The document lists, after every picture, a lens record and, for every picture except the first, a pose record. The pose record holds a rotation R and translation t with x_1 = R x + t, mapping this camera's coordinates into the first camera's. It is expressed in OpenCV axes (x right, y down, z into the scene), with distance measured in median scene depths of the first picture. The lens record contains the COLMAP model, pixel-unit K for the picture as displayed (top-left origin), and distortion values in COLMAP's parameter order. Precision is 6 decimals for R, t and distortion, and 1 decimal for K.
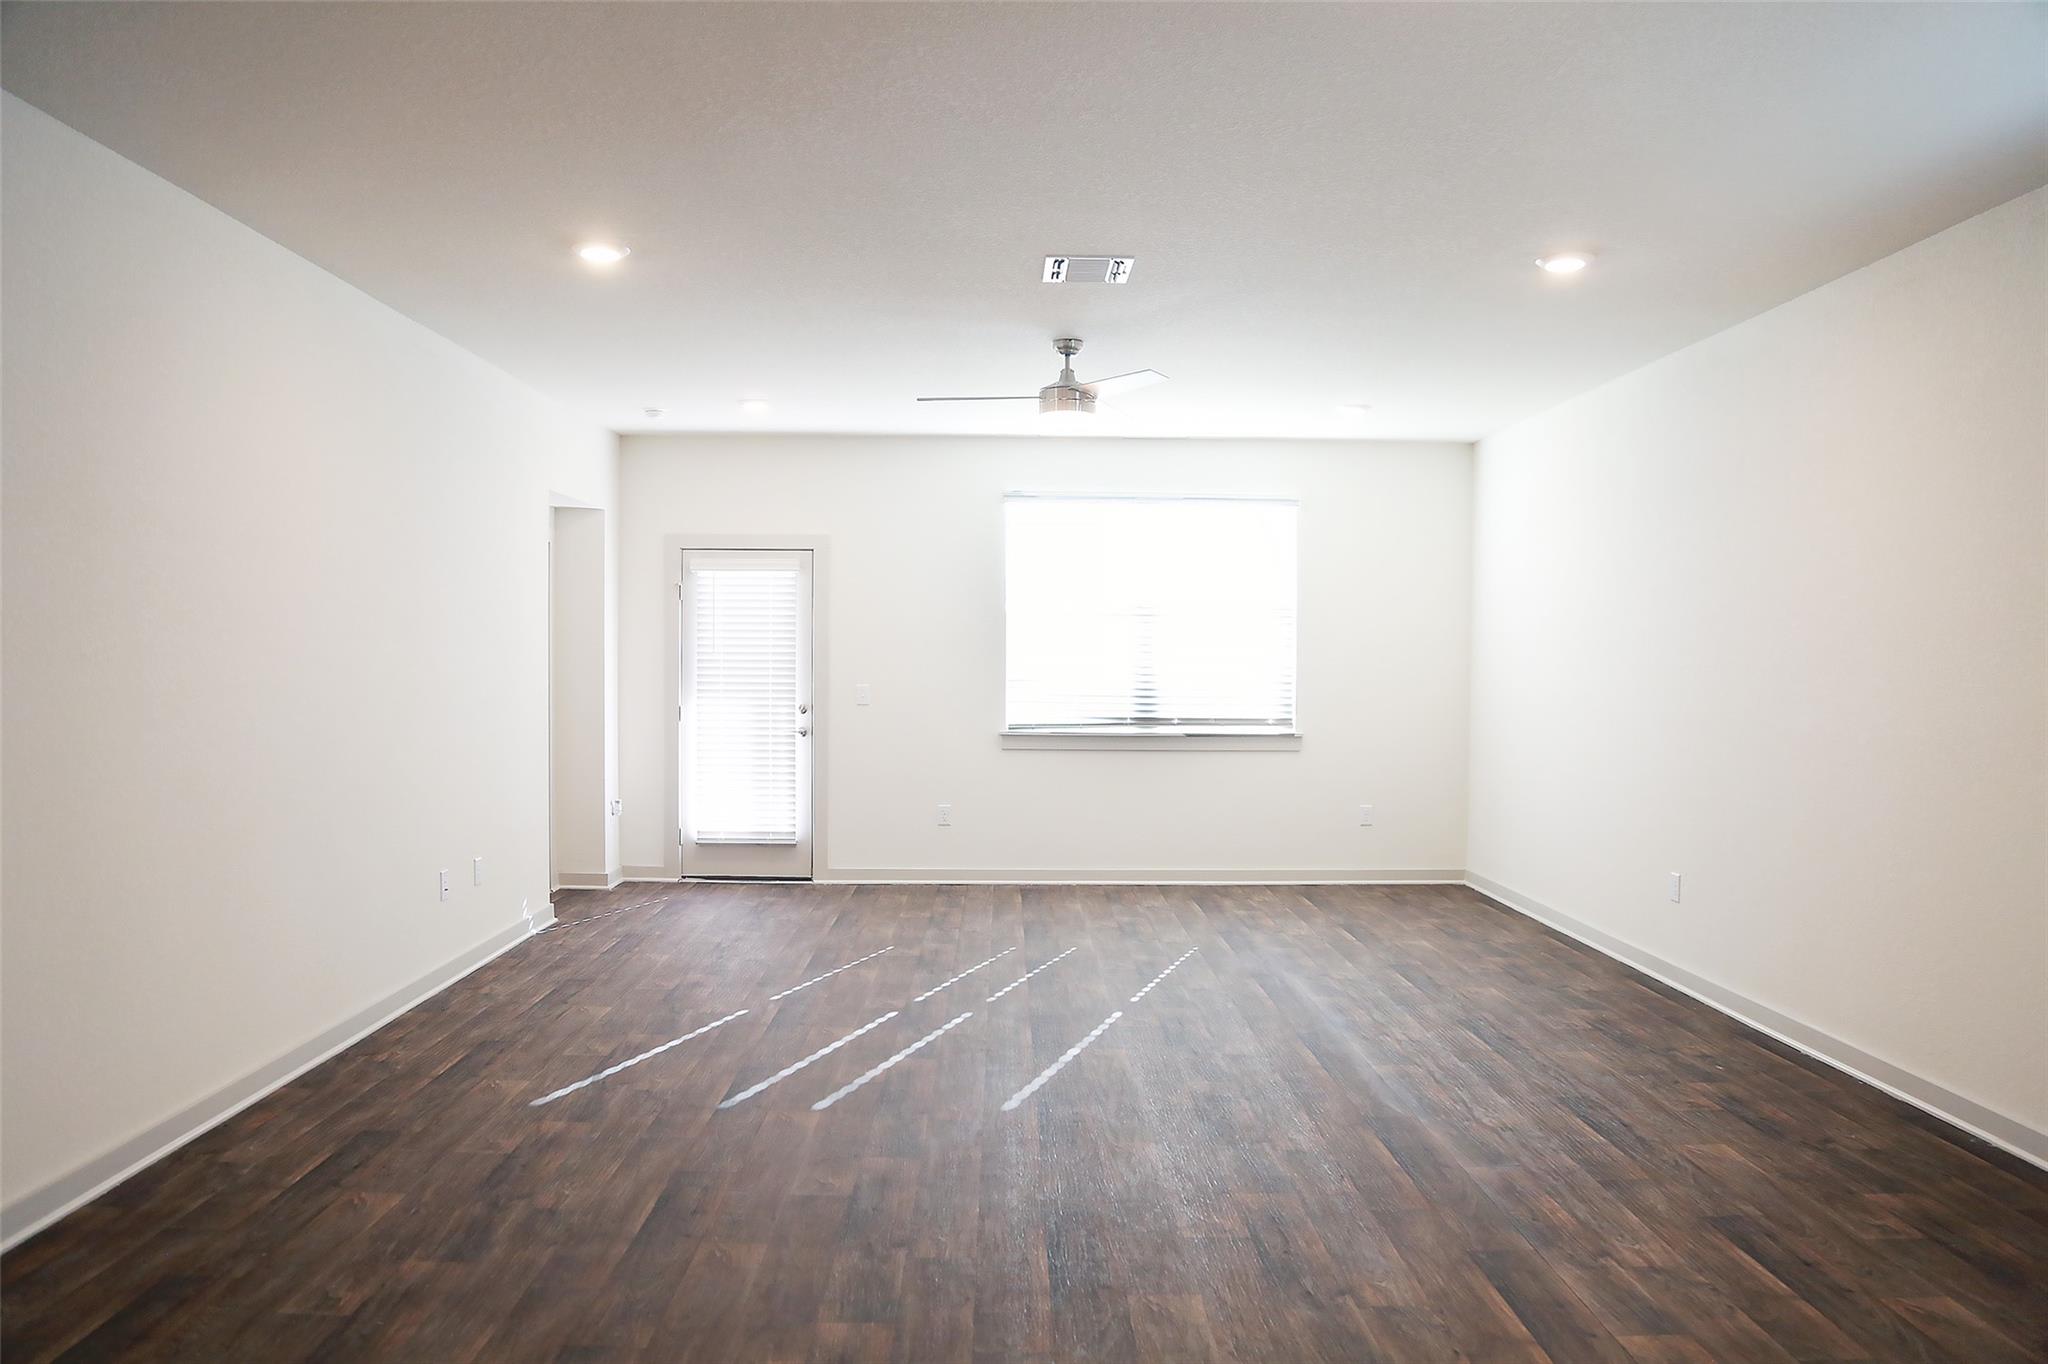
lens RADIAL K [[1426.1, 0, 1020.2], [0, 1426.1, 665.0], [0, 0, 1]] dist [-0.127398, 0.075912]
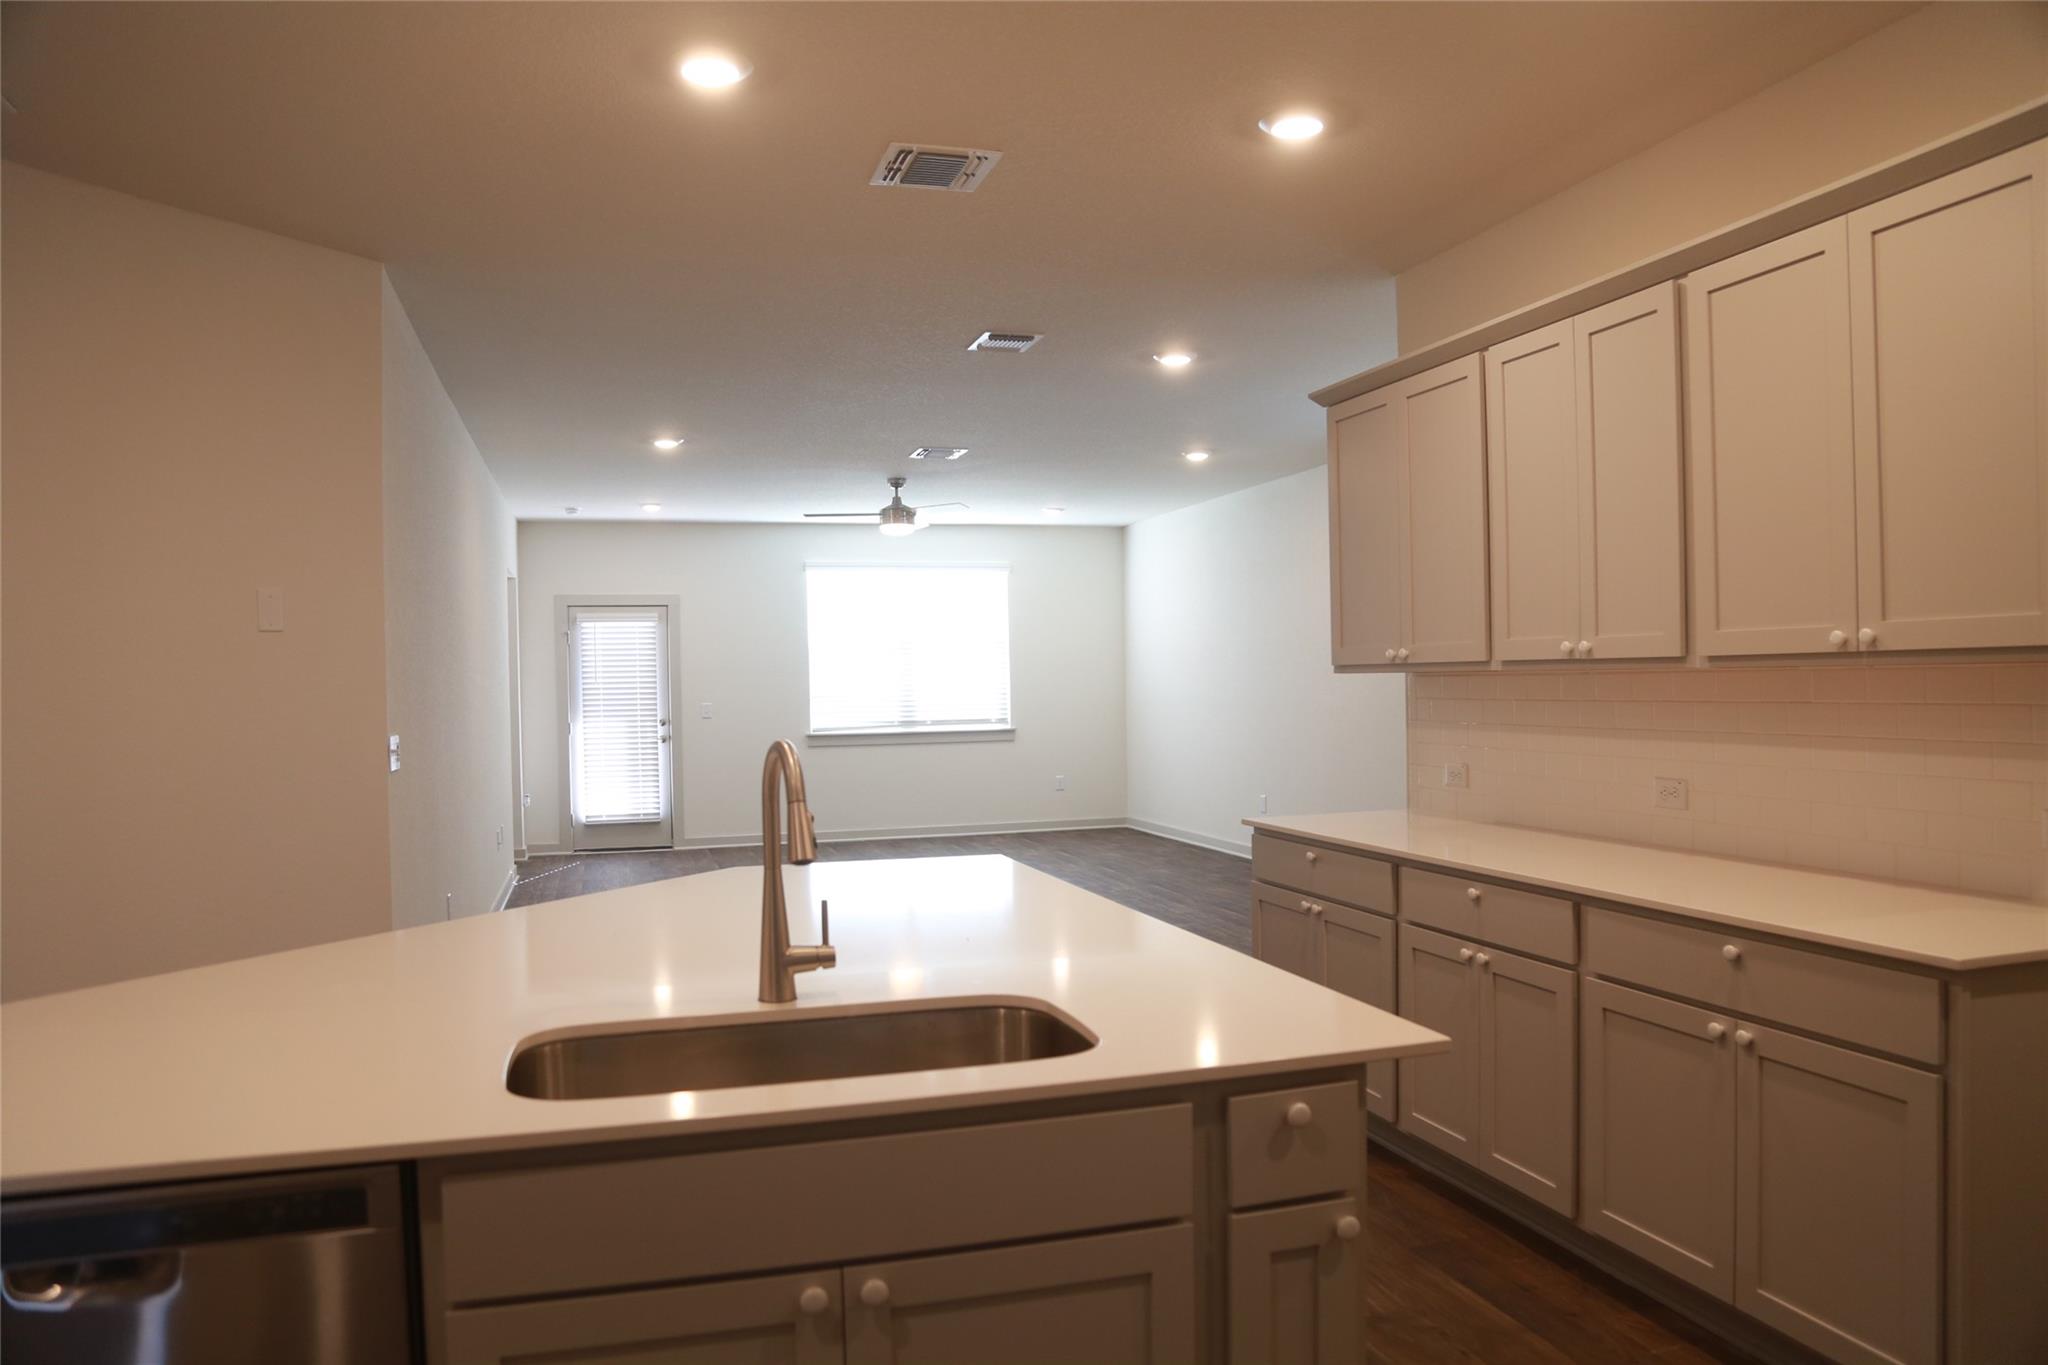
lens RADIAL K [[1426.1, 0, 1020.2], [0, 1426.1, 665.5], [0, 0, 1]] dist [-0.127398, 0.075912]
pose [[0.961534, -0.022403, 0.273769, -0.194254], [0.027132, 0.999541, -0.013497, 0.004092], [-0.273341, 0.020406, 0.961701, -0.402080]]
